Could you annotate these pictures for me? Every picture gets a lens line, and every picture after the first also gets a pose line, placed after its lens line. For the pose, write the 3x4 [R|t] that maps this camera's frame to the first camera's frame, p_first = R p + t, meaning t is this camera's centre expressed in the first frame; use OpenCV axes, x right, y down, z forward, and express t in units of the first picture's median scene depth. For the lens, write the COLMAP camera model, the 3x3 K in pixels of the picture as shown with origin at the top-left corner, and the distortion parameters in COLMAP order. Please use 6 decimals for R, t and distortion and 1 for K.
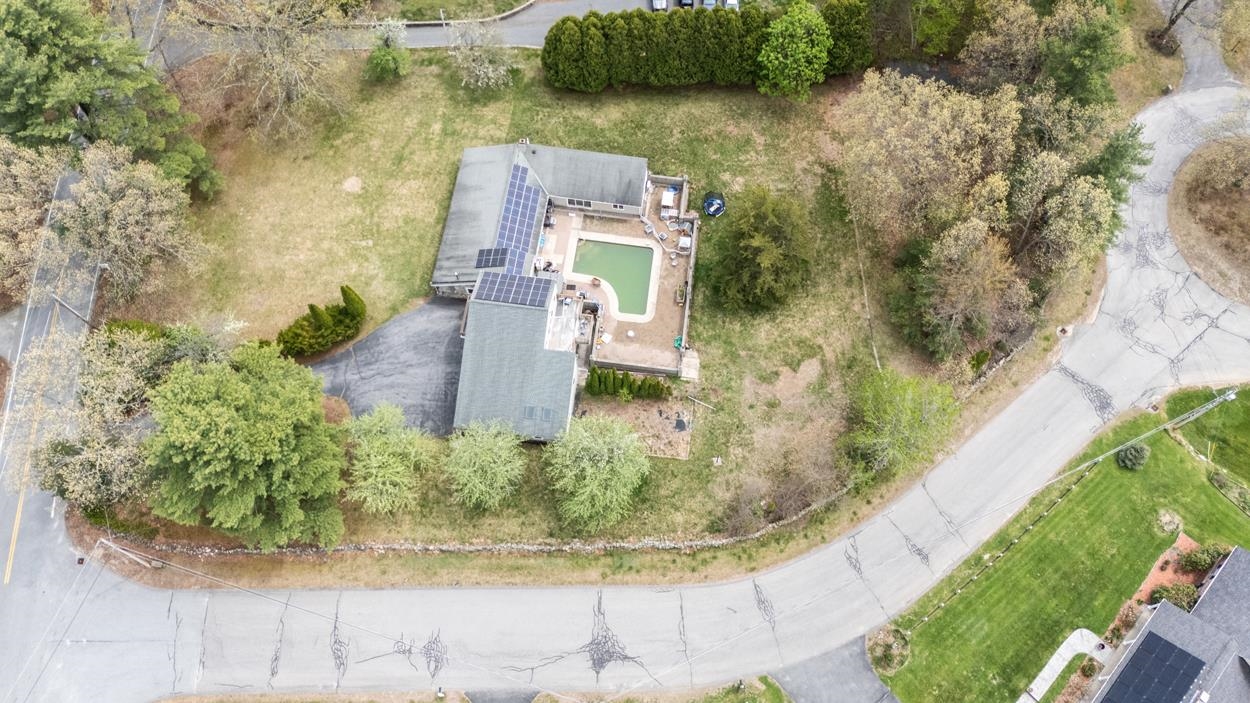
lens RADIAL K [[911.3, 0, 625.0], [0, 911.3, 351.5], [0, 0, 1]] dist [0.047395, -0.003637]
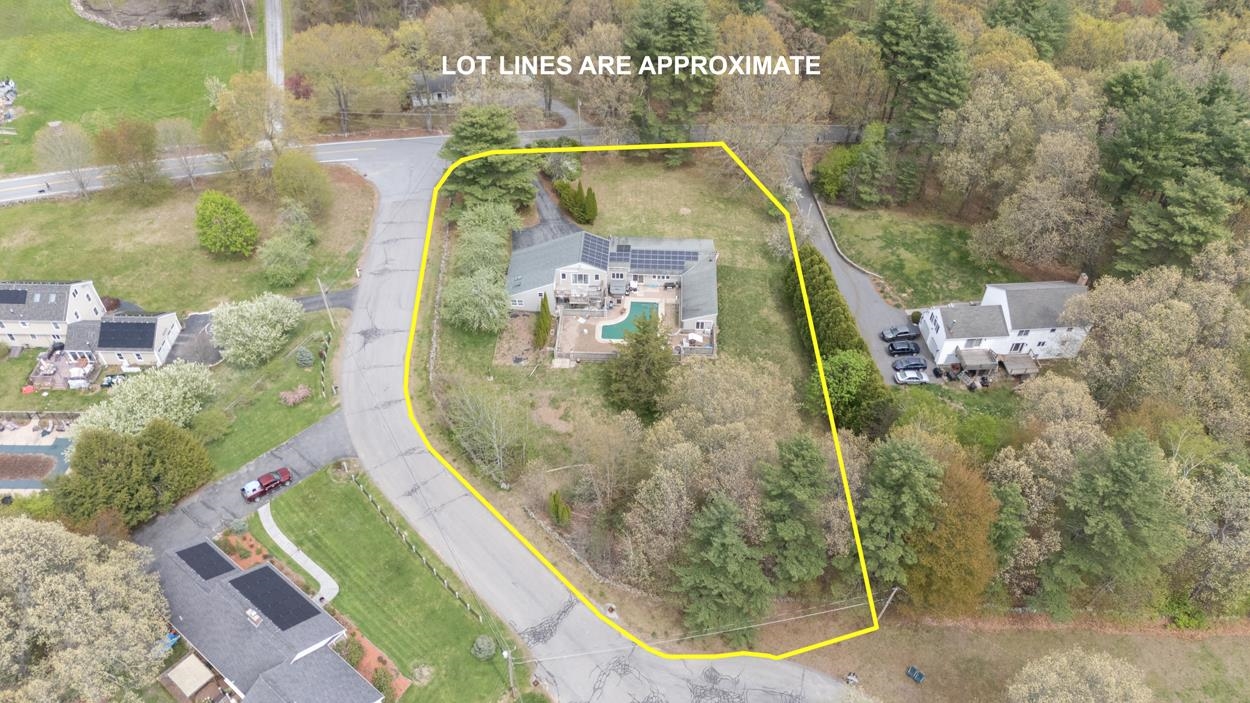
lens RADIAL K [[911.3, 0, 625.0], [0, 911.3, 351.5], [0, 0, 1]] dist [0.047395, -0.003637]
pose [[0.076755, 0.674367, -0.734396, 1.093702], [-0.921219, 0.329723, 0.206491, -0.365581], [0.381398, 0.660690, 0.646547, 0.141097]]
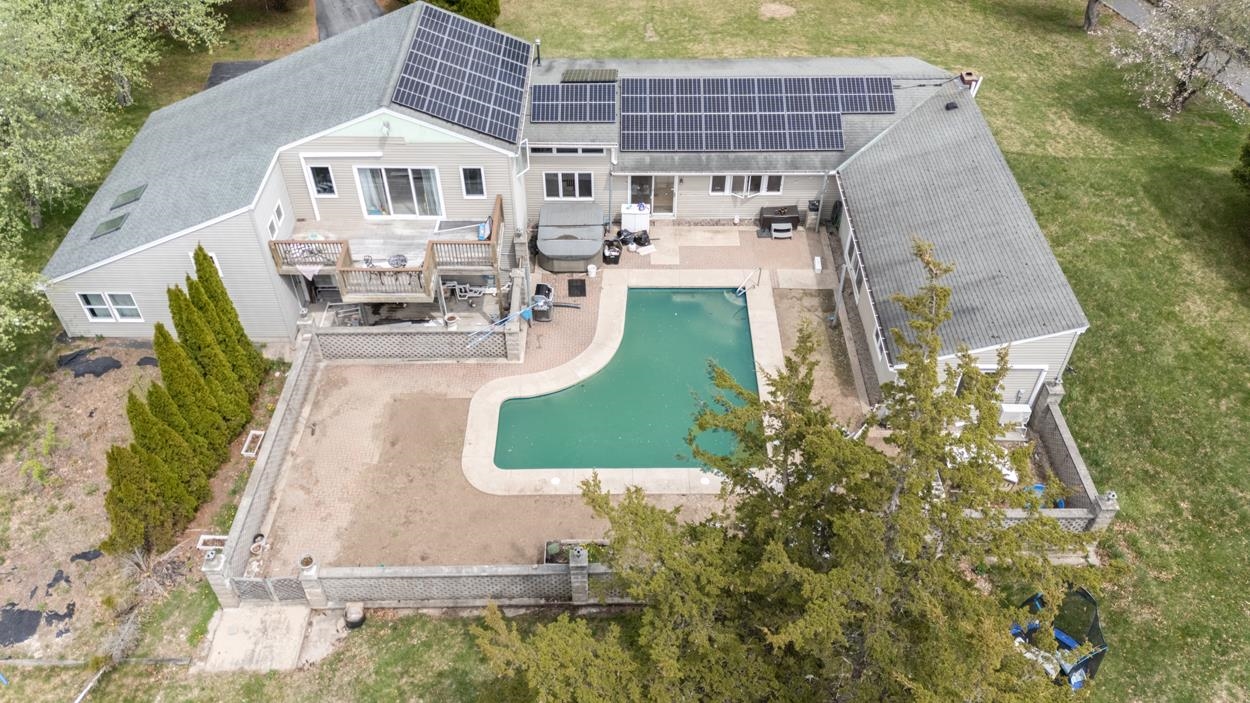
lens RADIAL K [[911.3, 0, 625.0], [0, 911.3, 351.5], [0, 0, 1]] dist [0.047395, -0.003637]
pose [[0.116599, 0.667161, -0.735732, 0.213256], [-0.915360, 0.359635, 0.181050, -0.145853], [0.385385, 0.652349, 0.652625, 0.846299]]
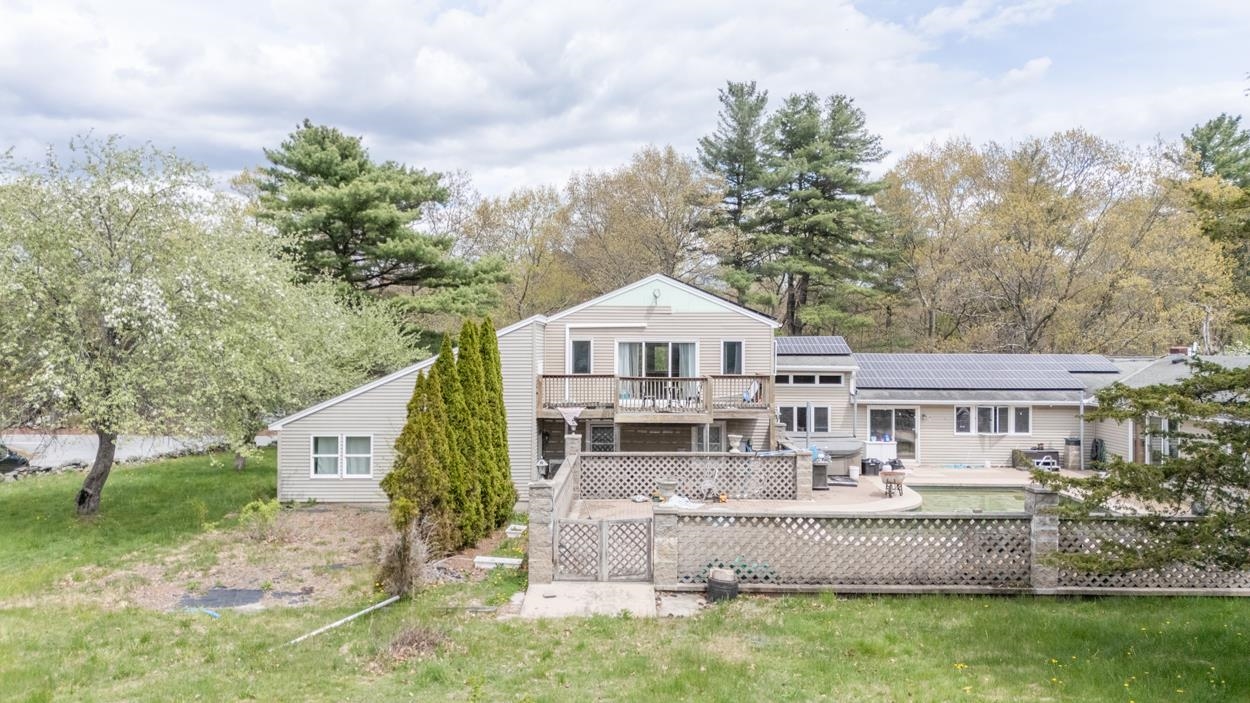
lens RADIAL K [[896.0, 0, 614.0], [0, 896.0, 349.3], [0, 0, 1]] dist [0.048670, 0.000329]
pose [[0.108784, -0.054812, -0.992553, 0.233186], [-0.915416, 0.383727, -0.121520, 0.018290], [0.387530, 0.921818, -0.008432, 0.984703]]
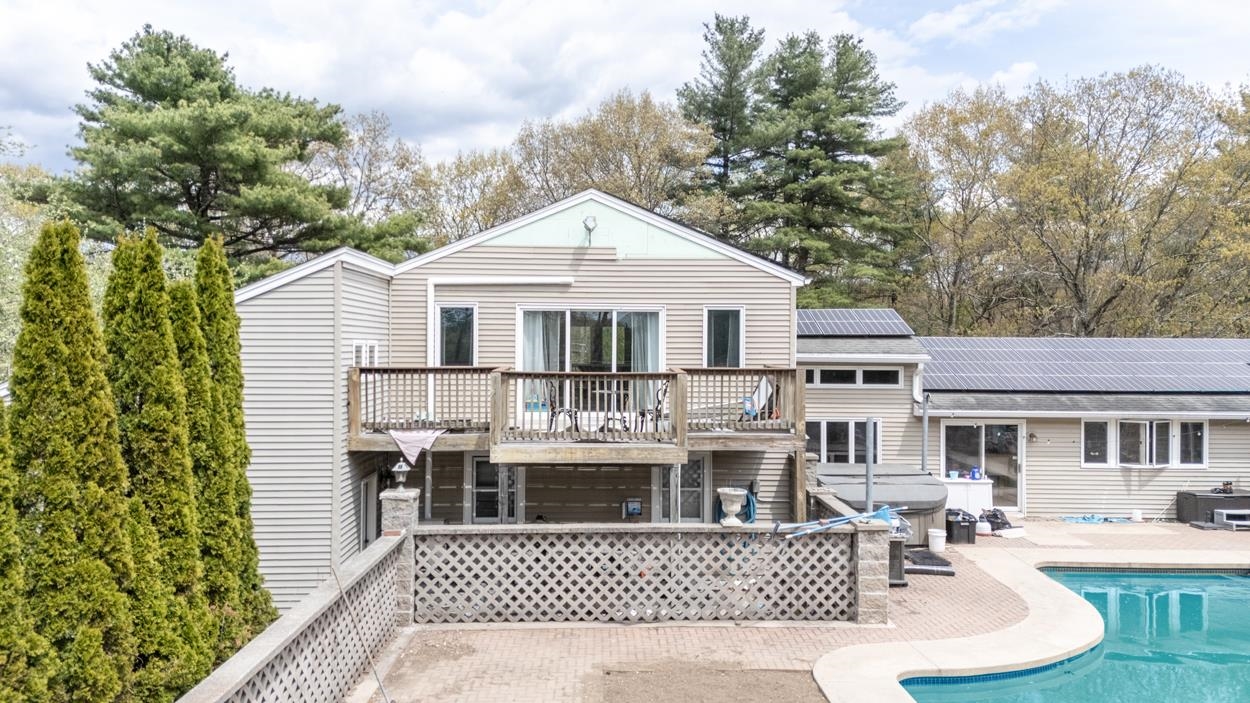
lens RADIAL K [[911.3, 0, 625.0], [0, 911.3, 351.5], [0, 0, 1]] dist [0.047395, -0.003637]
pose [[0.141683, -0.047554, -0.988769, 0.101193], [-0.911877, 0.382441, -0.149058, -0.010968], [0.385234, 0.922755, 0.010822, 0.993786]]
